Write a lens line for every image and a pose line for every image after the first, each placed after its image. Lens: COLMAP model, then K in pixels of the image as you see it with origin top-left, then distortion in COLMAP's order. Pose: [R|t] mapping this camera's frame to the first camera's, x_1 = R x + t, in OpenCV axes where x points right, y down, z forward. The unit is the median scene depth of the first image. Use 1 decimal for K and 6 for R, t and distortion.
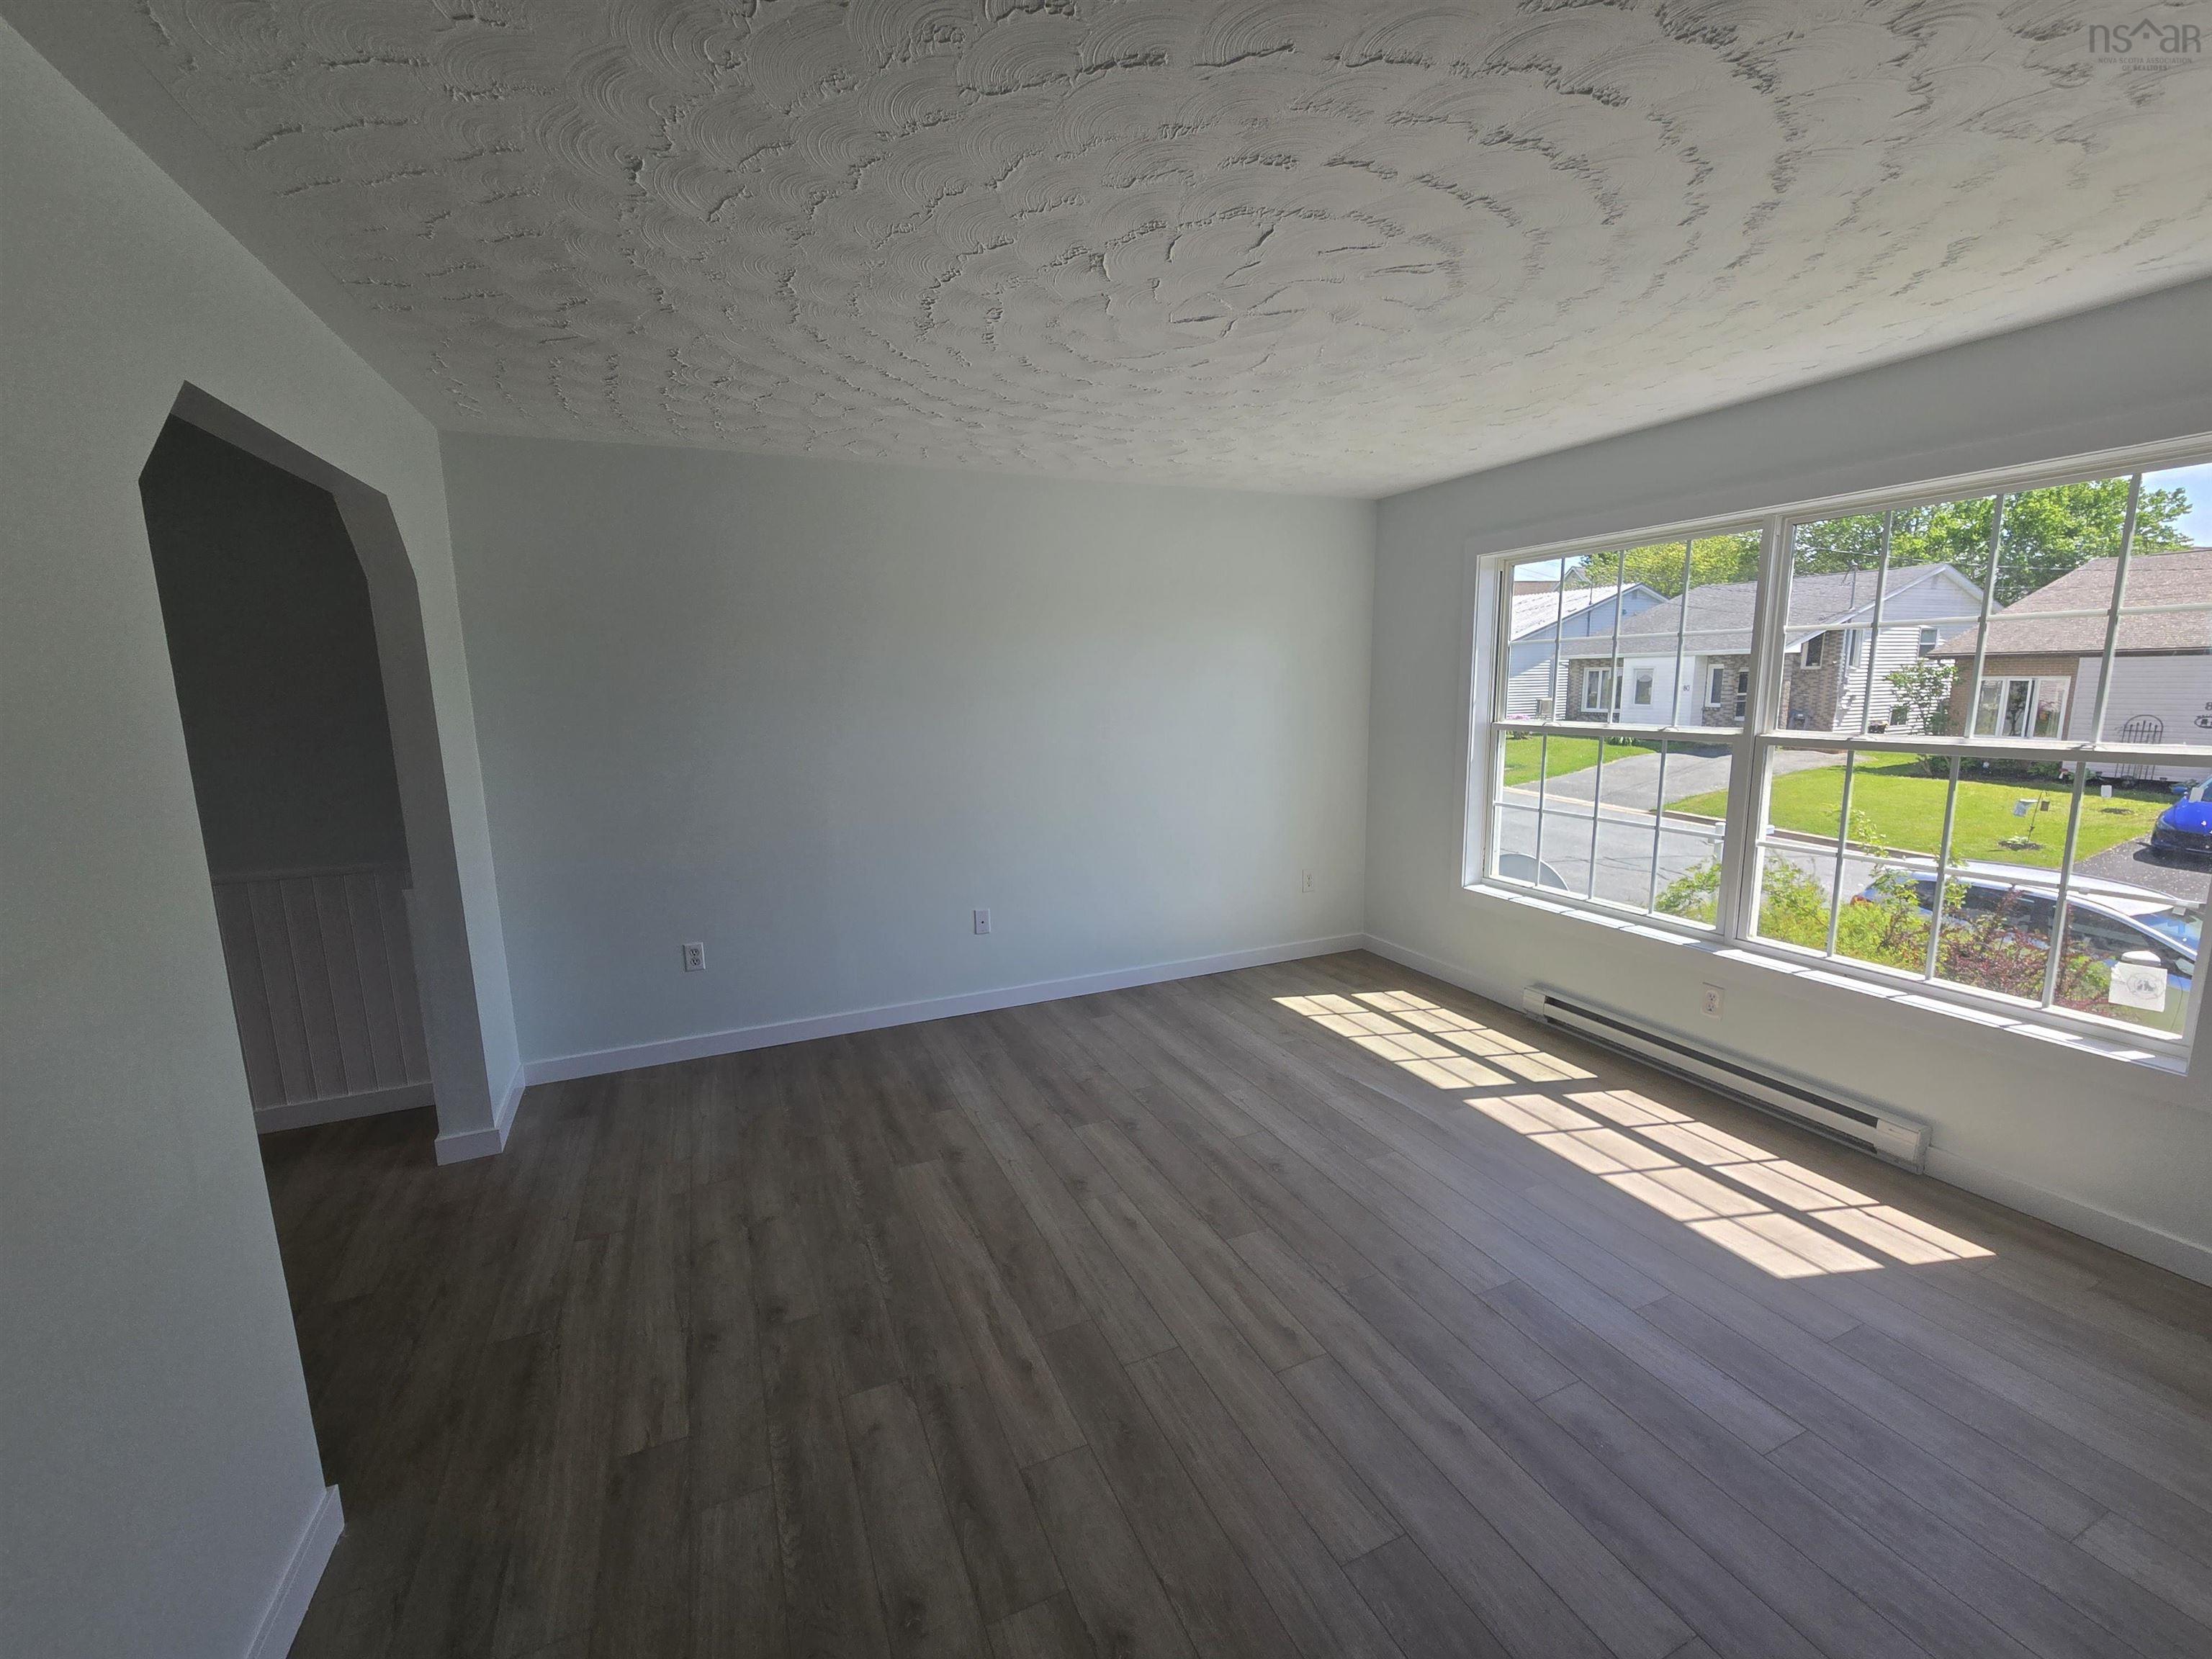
lens RADIAL K [[904.6, 0, 1103.6], [0, 904.6, 831.0], [0, 0, 1]] dist [-0.003664, -0.000986]
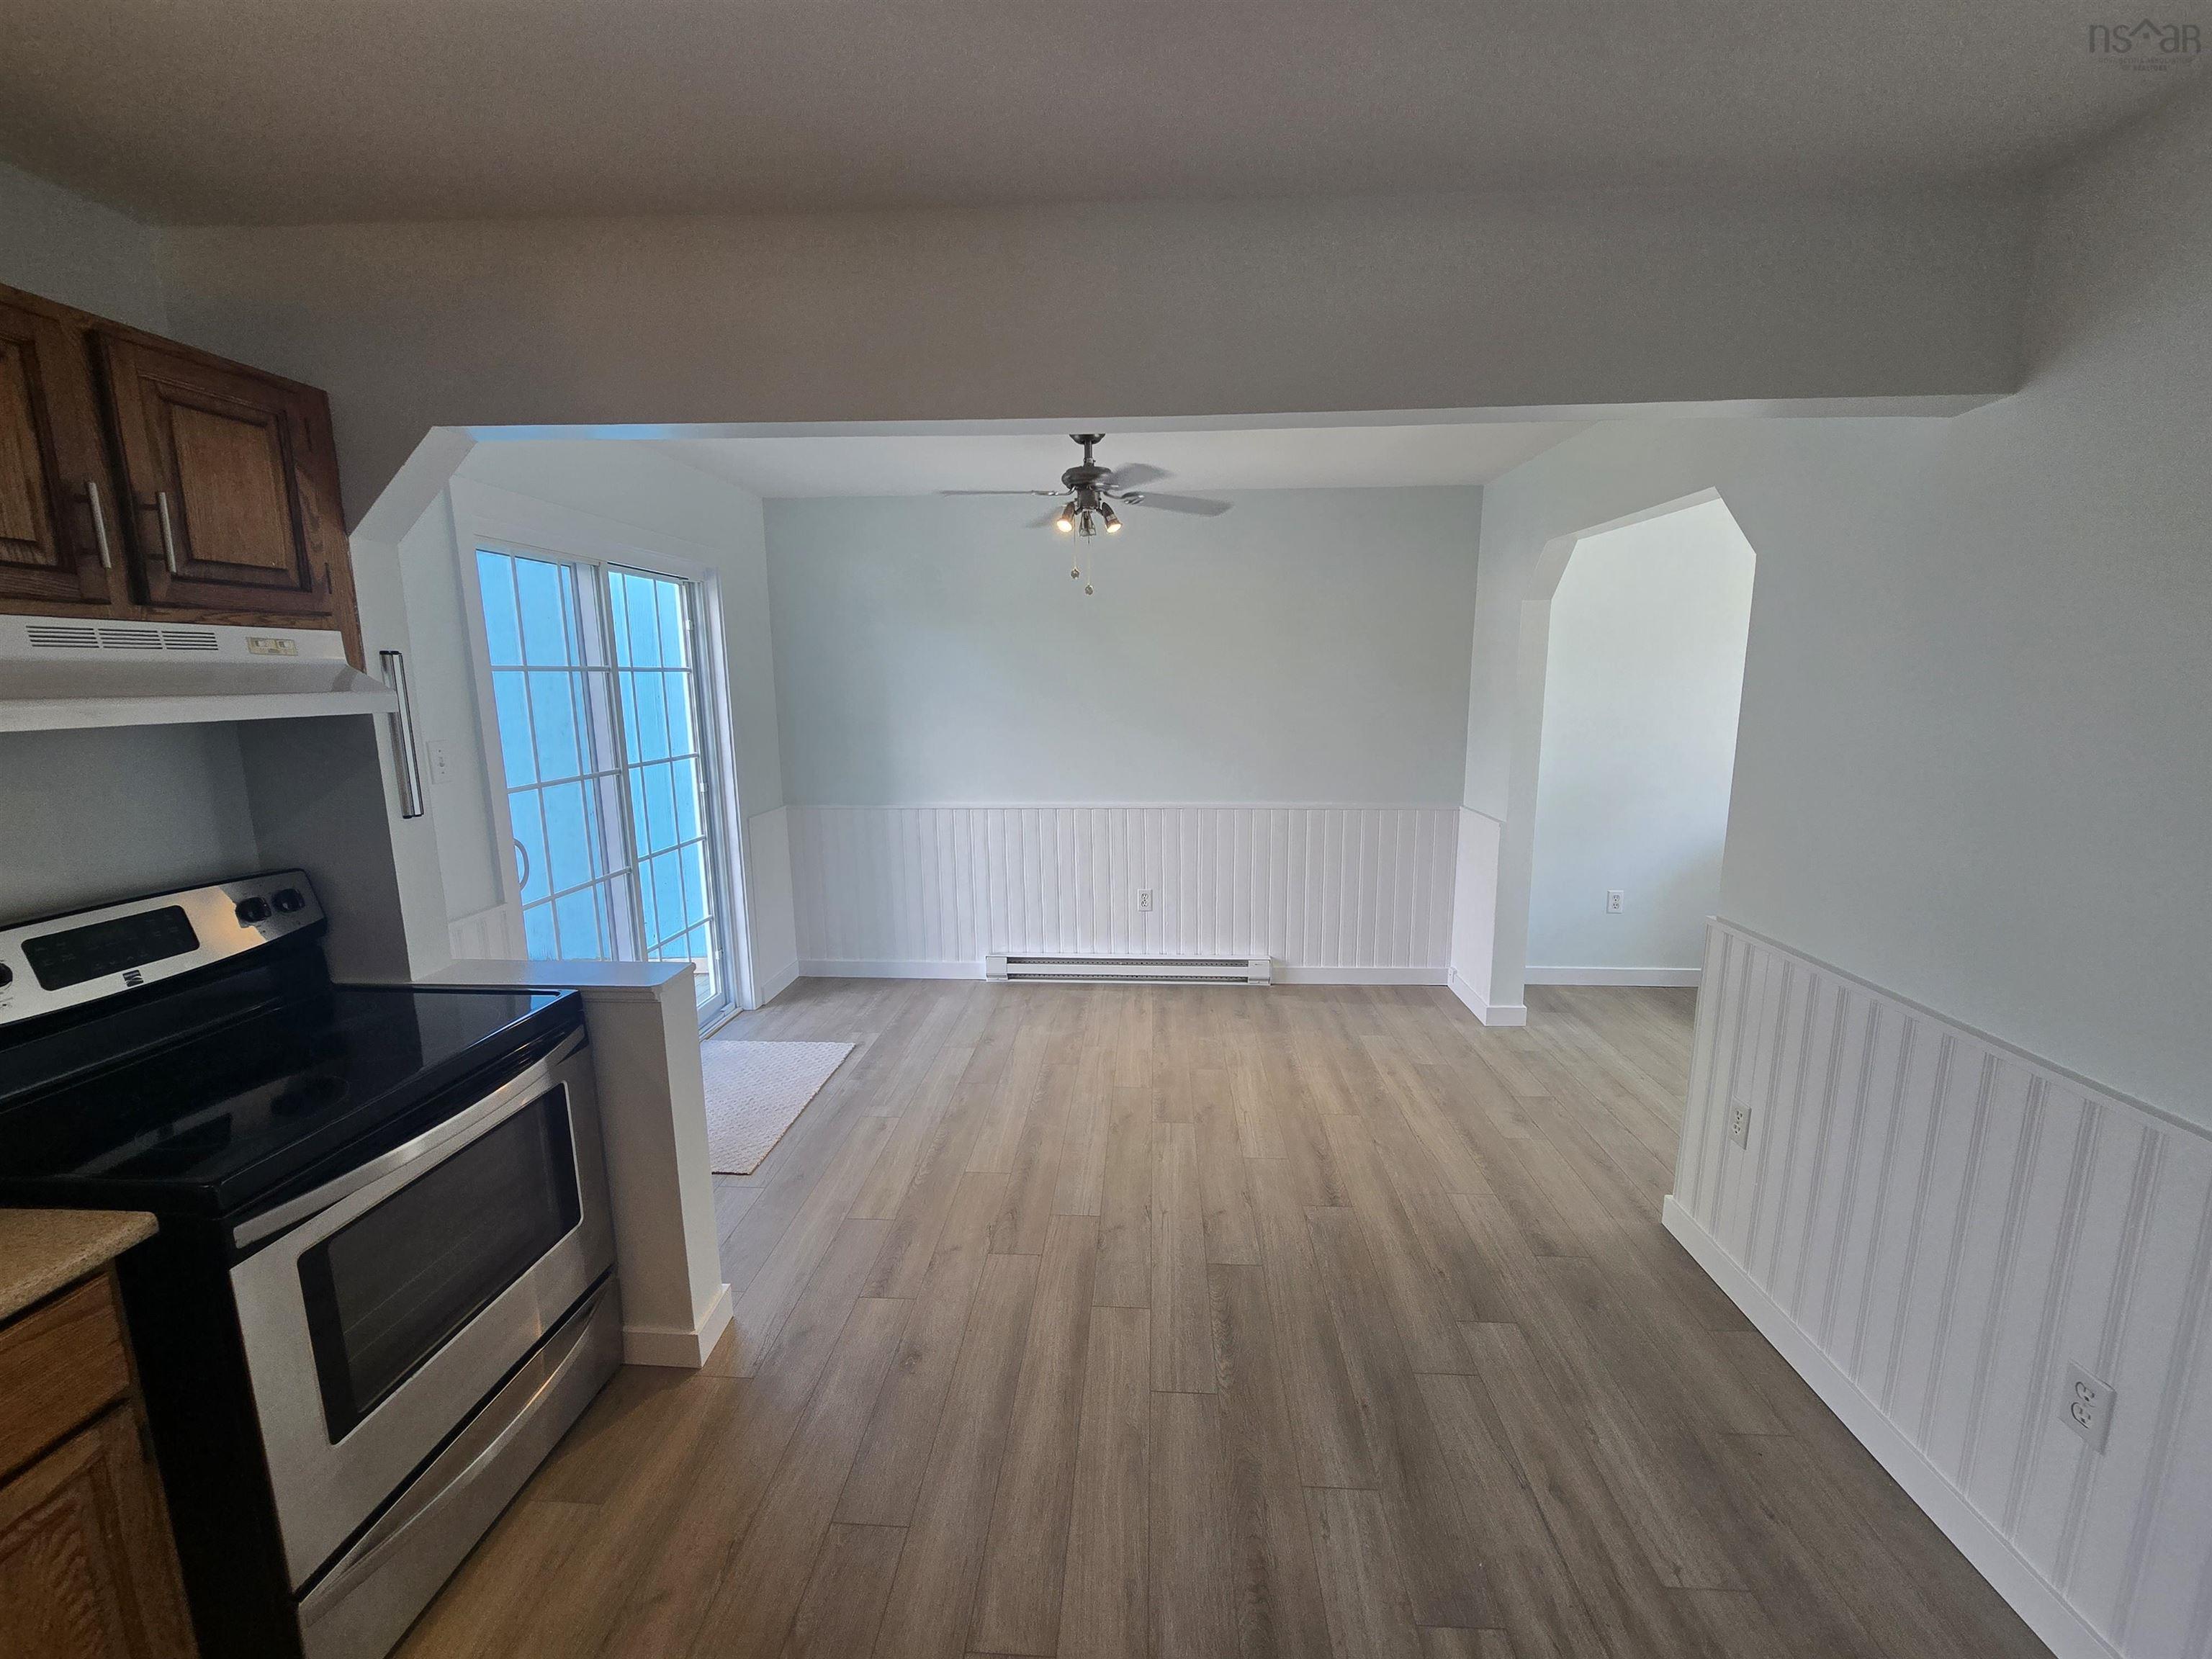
lens RADIAL K [[904.6, 0, 1103.6], [0, 904.6, 831.0], [0, 0, 1]] dist [-0.003664, -0.000986]
pose [[0.886800, 0.088874, -0.453528, -0.779059], [-0.084775, 0.995966, 0.029408, 0.098626], [0.454312, 0.012369, 0.890757, -0.595423]]
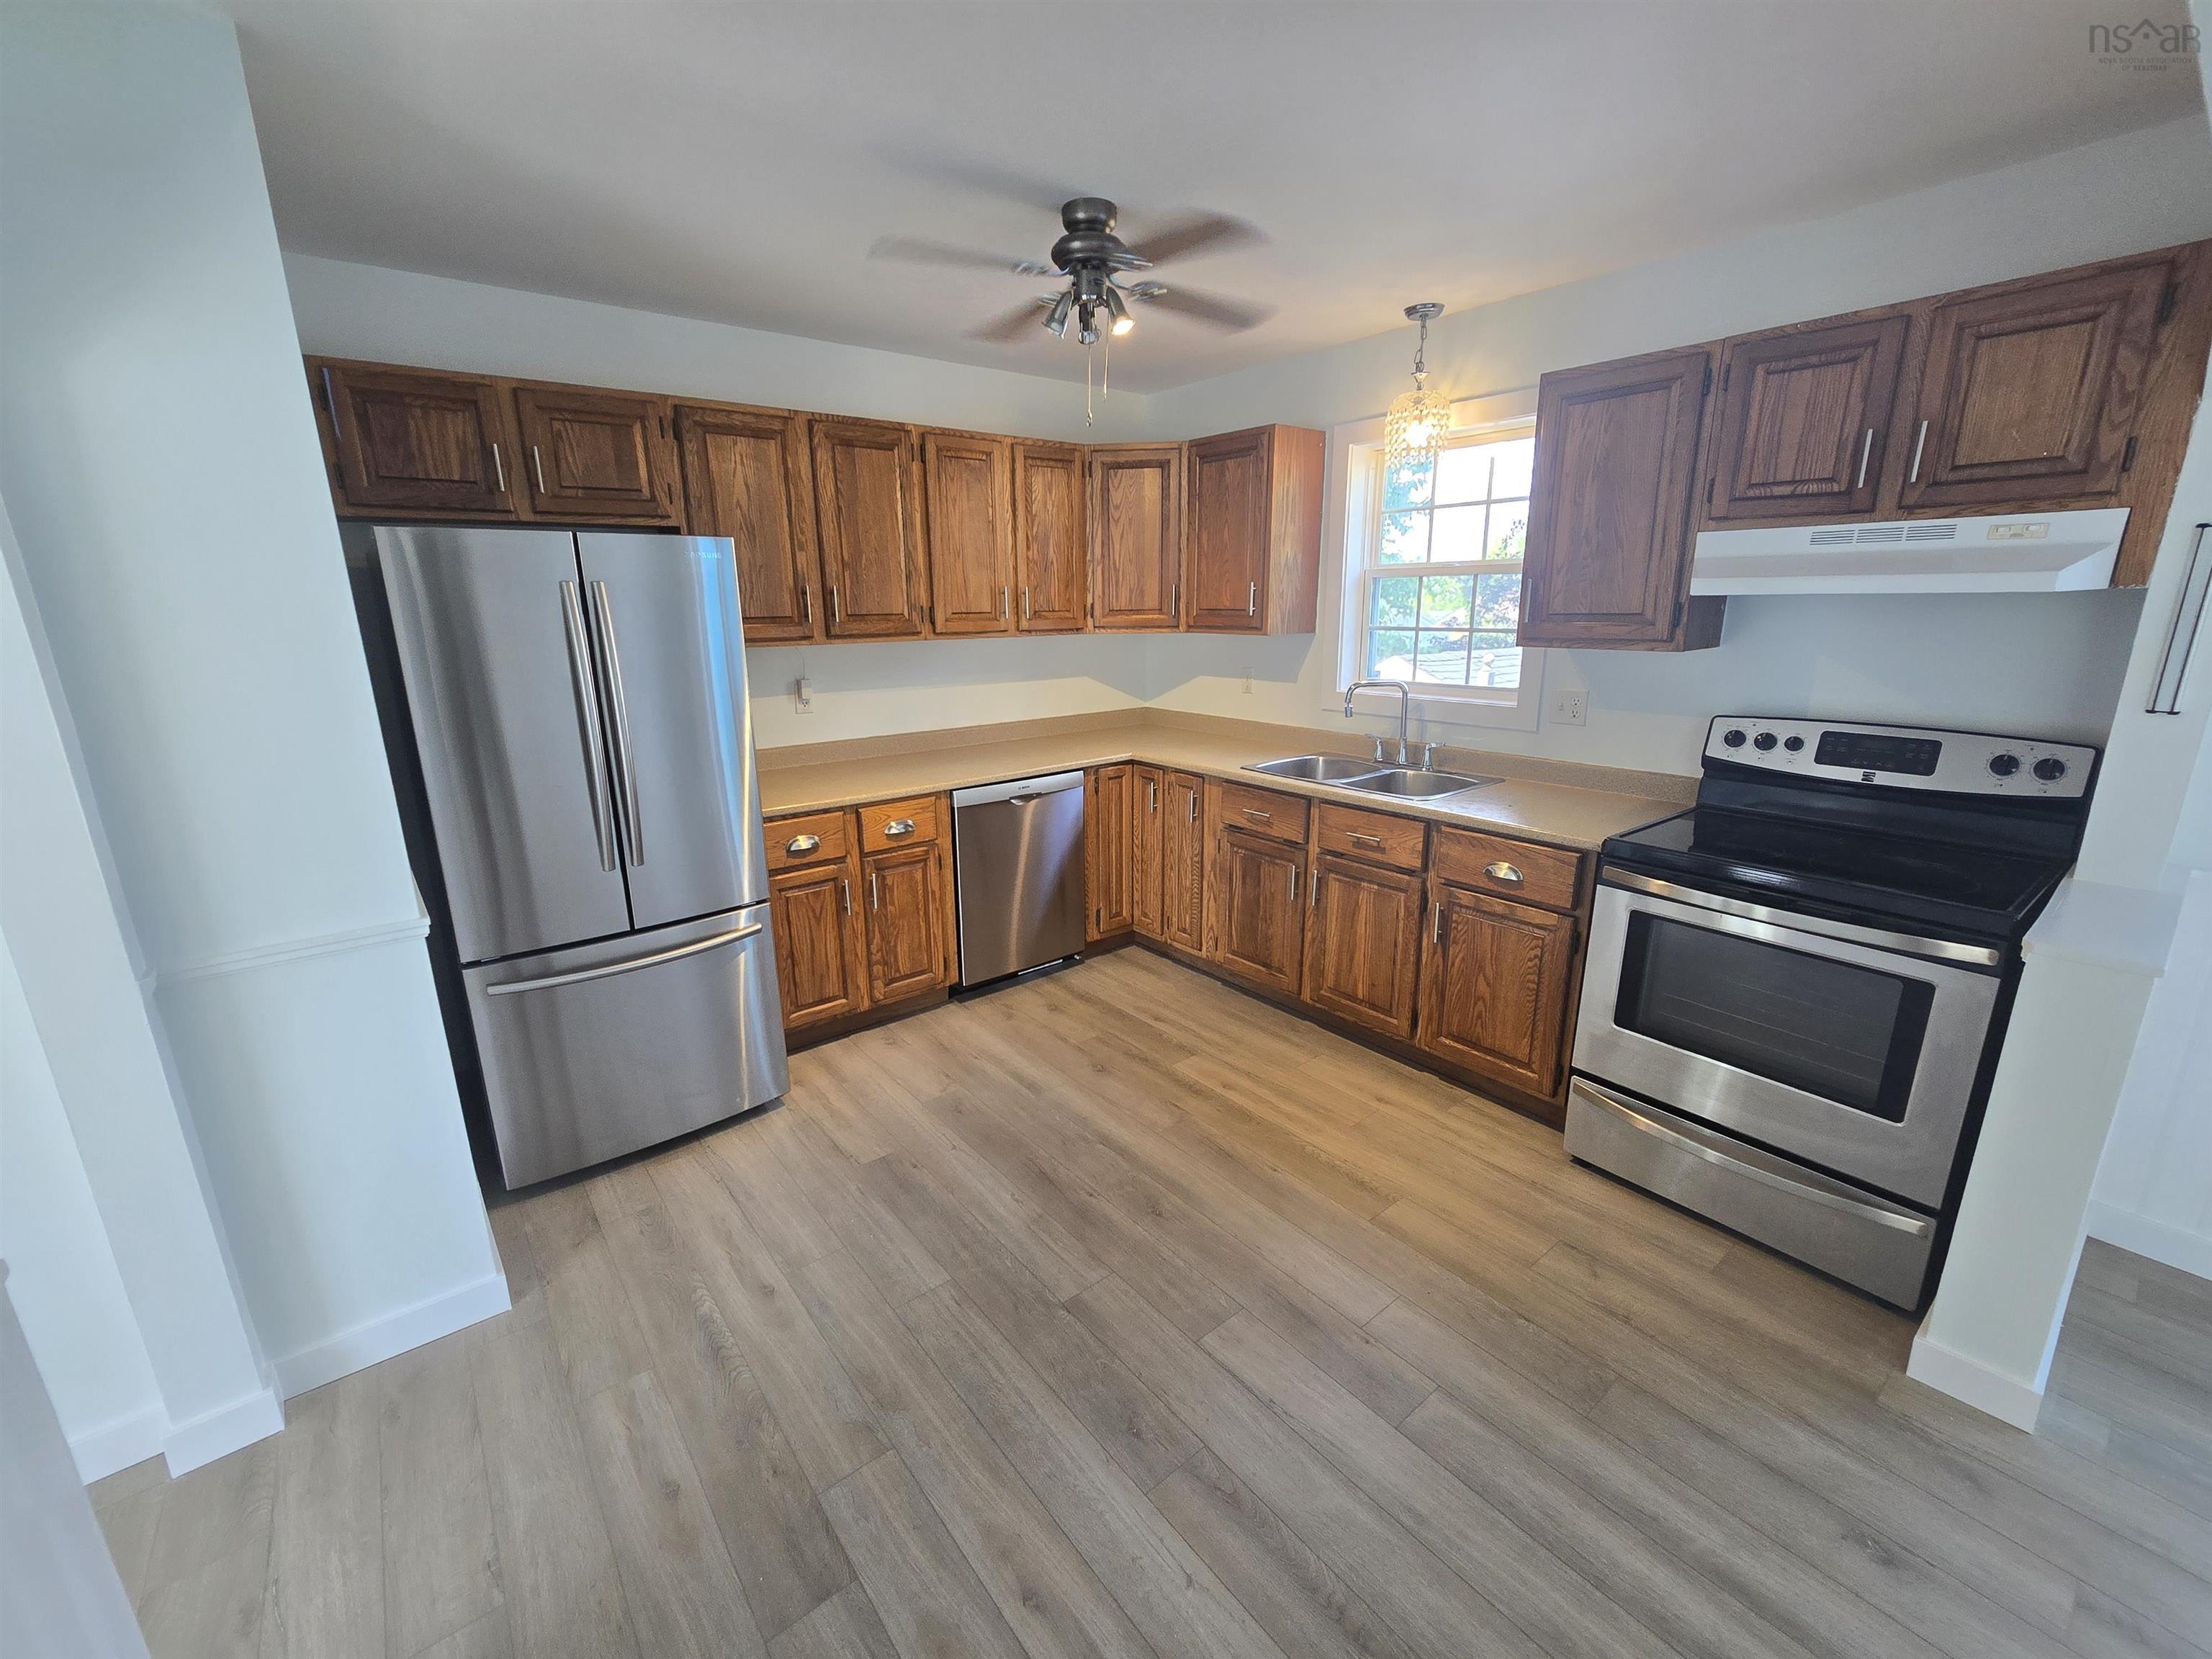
lens RADIAL K [[904.6, 0, 1103.6], [0, 904.6, 831.0], [0, 0, 1]] dist [-0.003664, -0.000986]
pose [[-0.968557, 0.088032, -0.232698, -0.692753], [-0.014225, 0.914182, 0.405054, -0.030467], [0.248386, 0.395628, -0.884185, 0.294477]]
